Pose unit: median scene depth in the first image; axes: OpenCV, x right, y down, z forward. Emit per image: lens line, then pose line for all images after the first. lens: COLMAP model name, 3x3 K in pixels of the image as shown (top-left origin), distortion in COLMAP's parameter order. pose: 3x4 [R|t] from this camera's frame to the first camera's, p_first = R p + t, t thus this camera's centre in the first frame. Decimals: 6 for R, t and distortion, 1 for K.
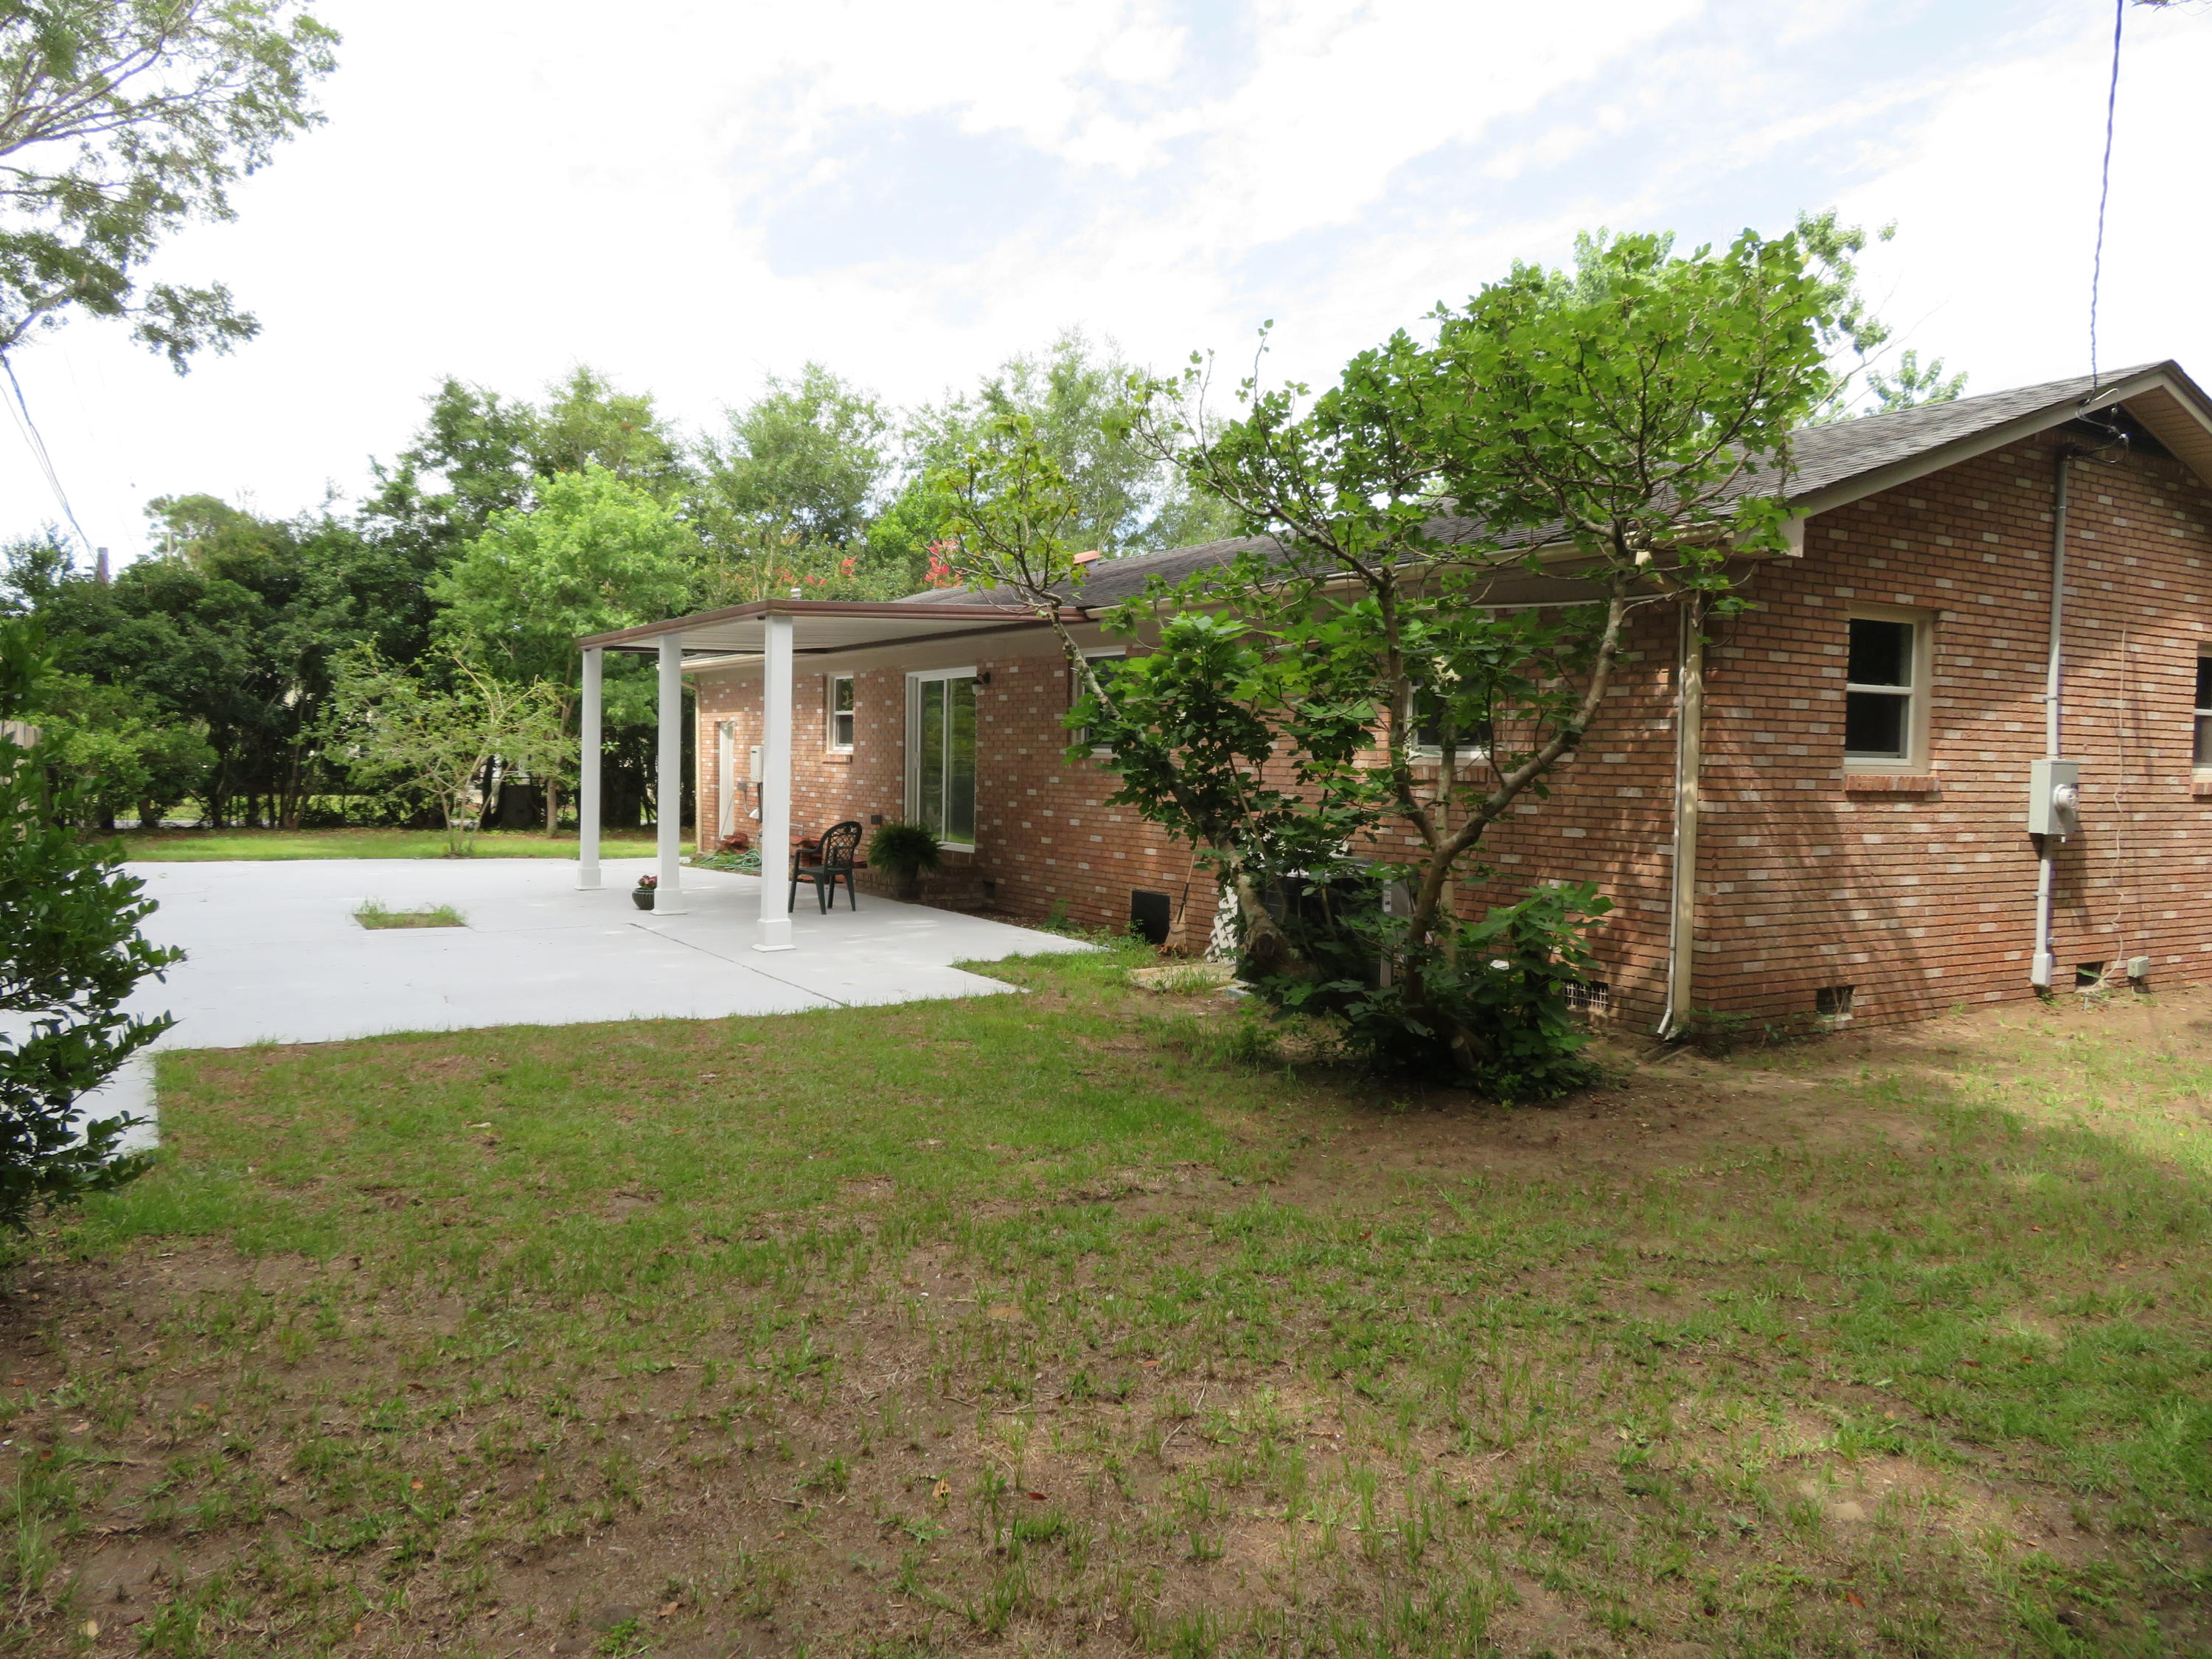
lens RADIAL K [[1577.8, 0, 1109.6], [0, 1577.8, 820.5], [0, 0, 1]] dist [-0.004380, 0.007523]
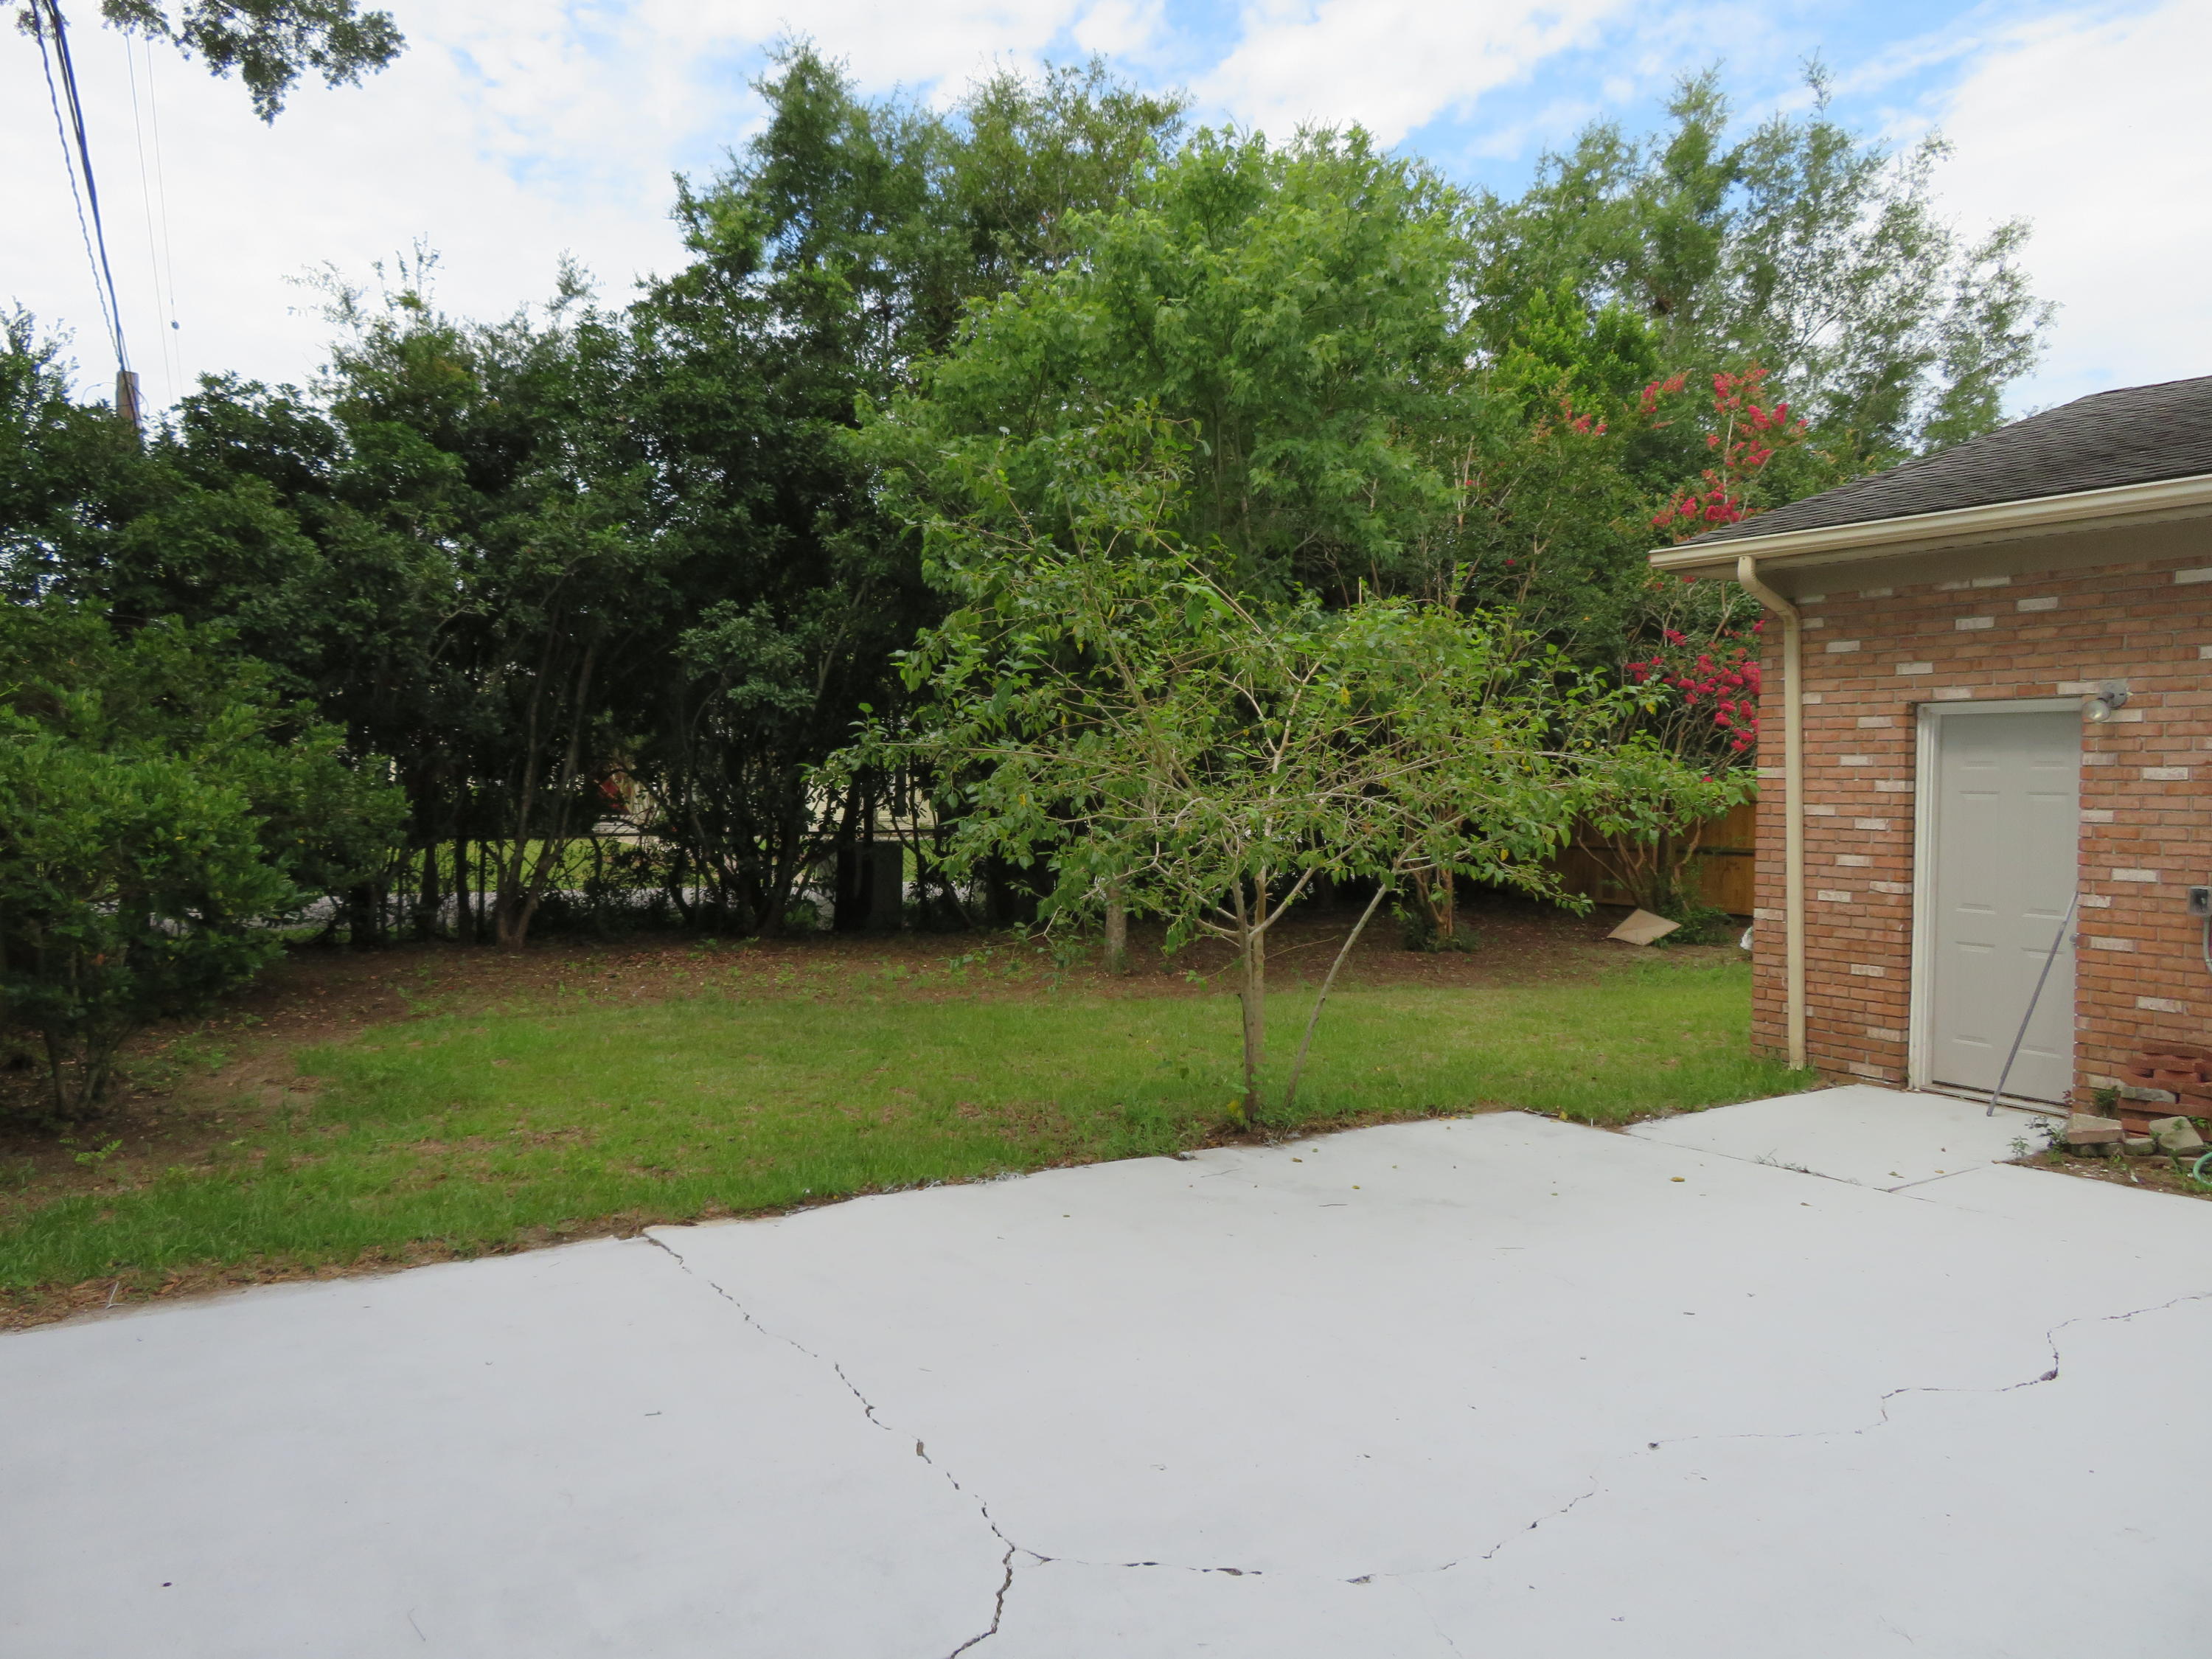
lens RADIAL K [[1577.8, 0, 1109.6], [0, 1577.8, 820.5], [0, 0, 1]] dist [-0.004380, 0.007523]
pose [[0.999798, -0.013812, -0.014568, -0.346201], [0.013678, 0.999863, -0.009277, -0.029688], [0.014694, 0.009076, 0.999851, 0.543707]]
